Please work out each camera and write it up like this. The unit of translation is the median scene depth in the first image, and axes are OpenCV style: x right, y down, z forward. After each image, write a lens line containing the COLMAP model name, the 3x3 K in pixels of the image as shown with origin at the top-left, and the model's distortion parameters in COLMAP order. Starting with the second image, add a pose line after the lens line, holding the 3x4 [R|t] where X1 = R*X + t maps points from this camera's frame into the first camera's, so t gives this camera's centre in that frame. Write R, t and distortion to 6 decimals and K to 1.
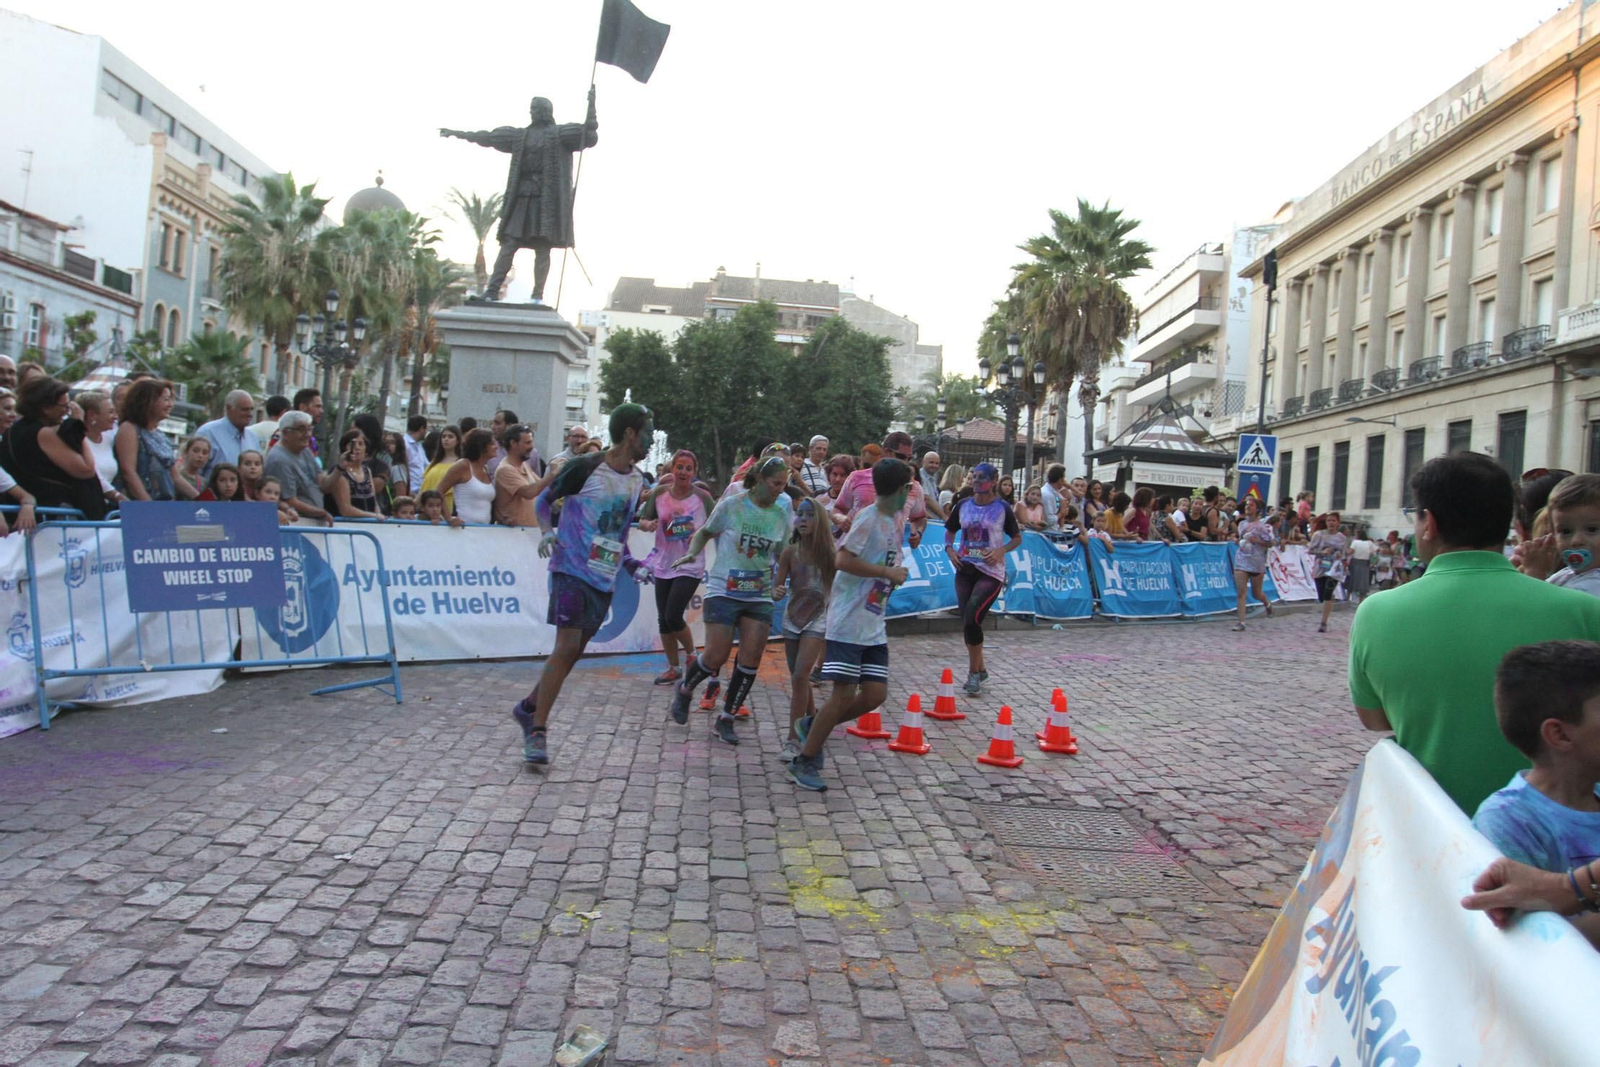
lens RADIAL K [[1254.1, 0, 796.4], [0, 1254.1, 536.4], [0, 0, 1]] dist [-0.089253, 0.053704]
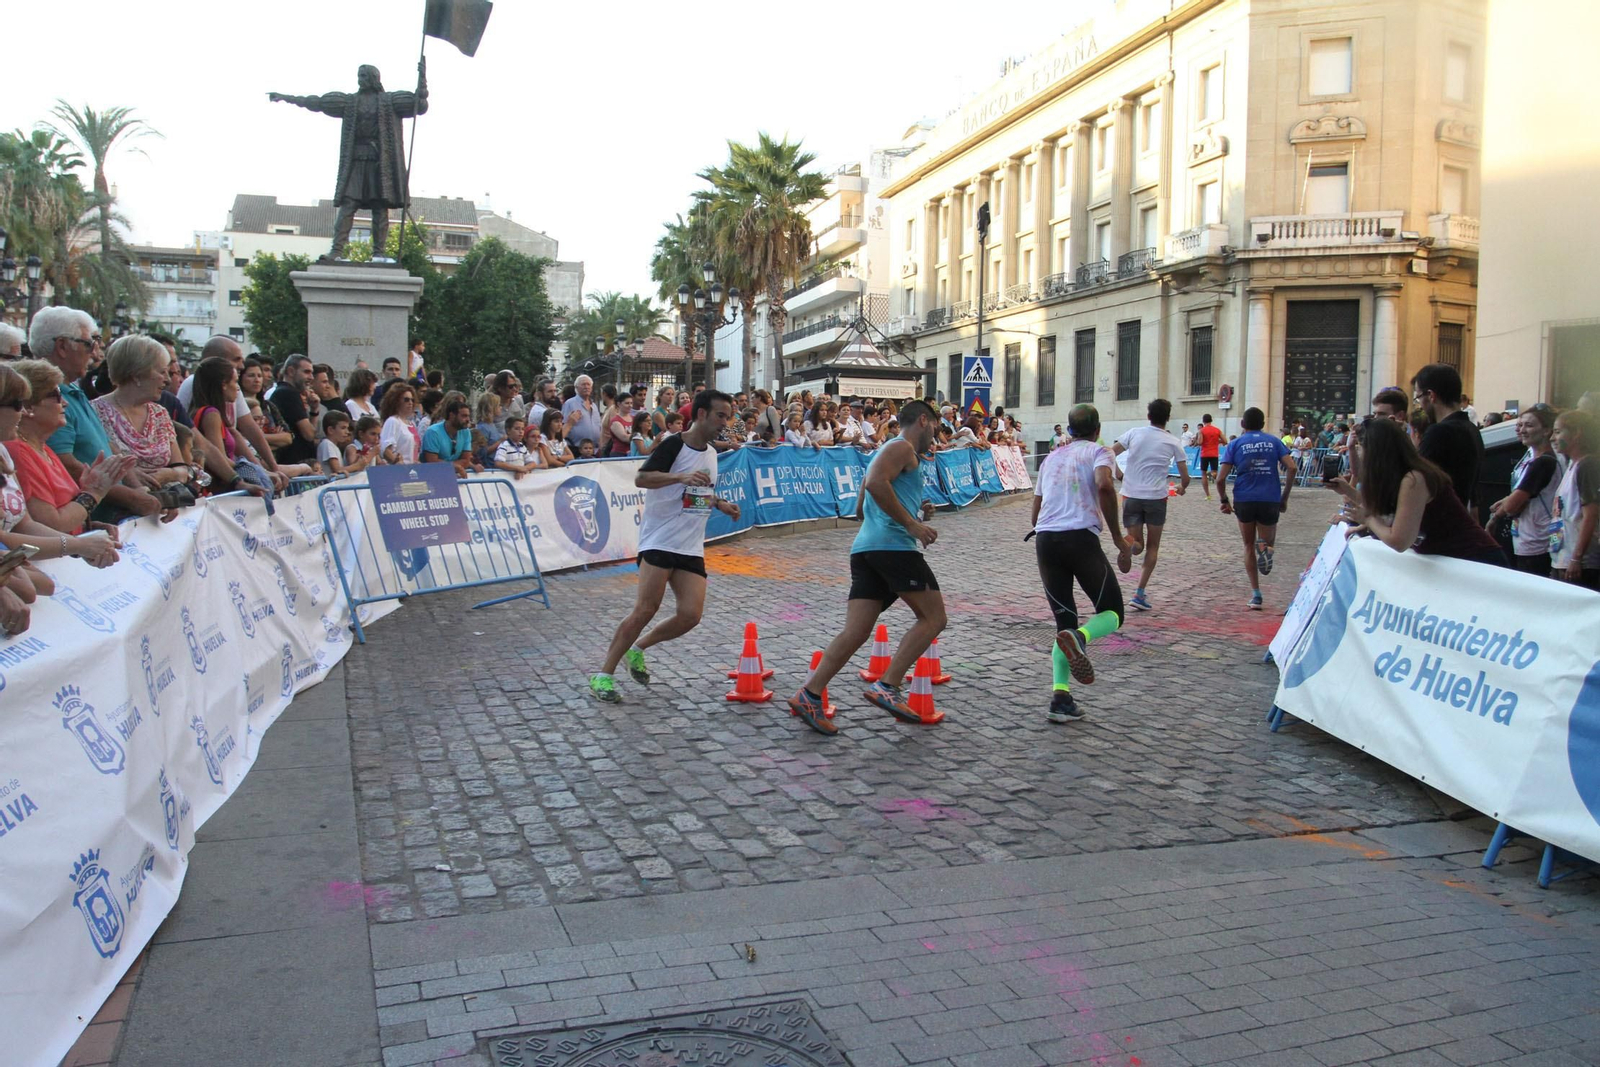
lens RADIAL K [[1254.1, 0, 796.4], [0, 1254.1, 536.4], [0, 0, 1]] dist [-0.089253, 0.053704]
pose [[0.954531, -0.073306, 0.288958, -0.080920], [0.052934, 0.995570, 0.077705, -0.005531], [-0.293374, -0.058876, 0.954183, -0.061494]]
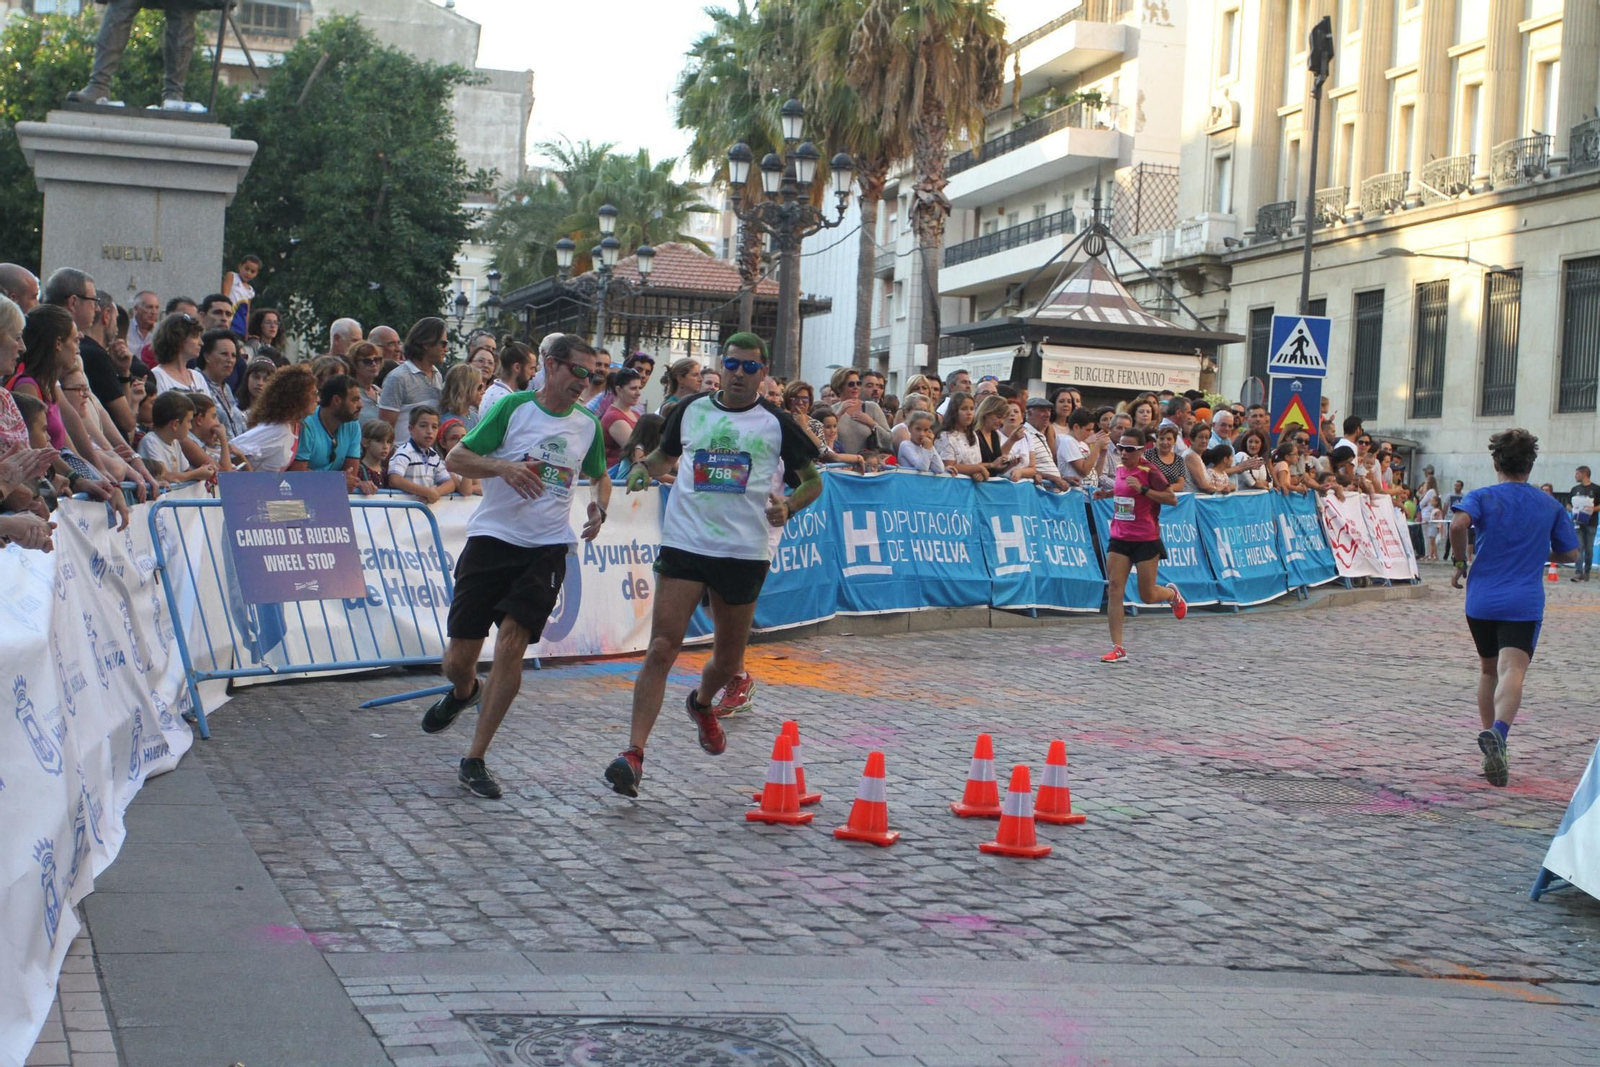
lens RADIAL K [[2804.8, 0, 800.0], [0, 2804.8, 533.5], [0, 0, 1]] dist [0.028213, -0.024596]
pose [[0.973079, -0.020359, 0.229572, -0.097629], [0.015776, 0.999638, 0.021783, -0.003790], [-0.229932, -0.017575, 0.973048, -0.154958]]
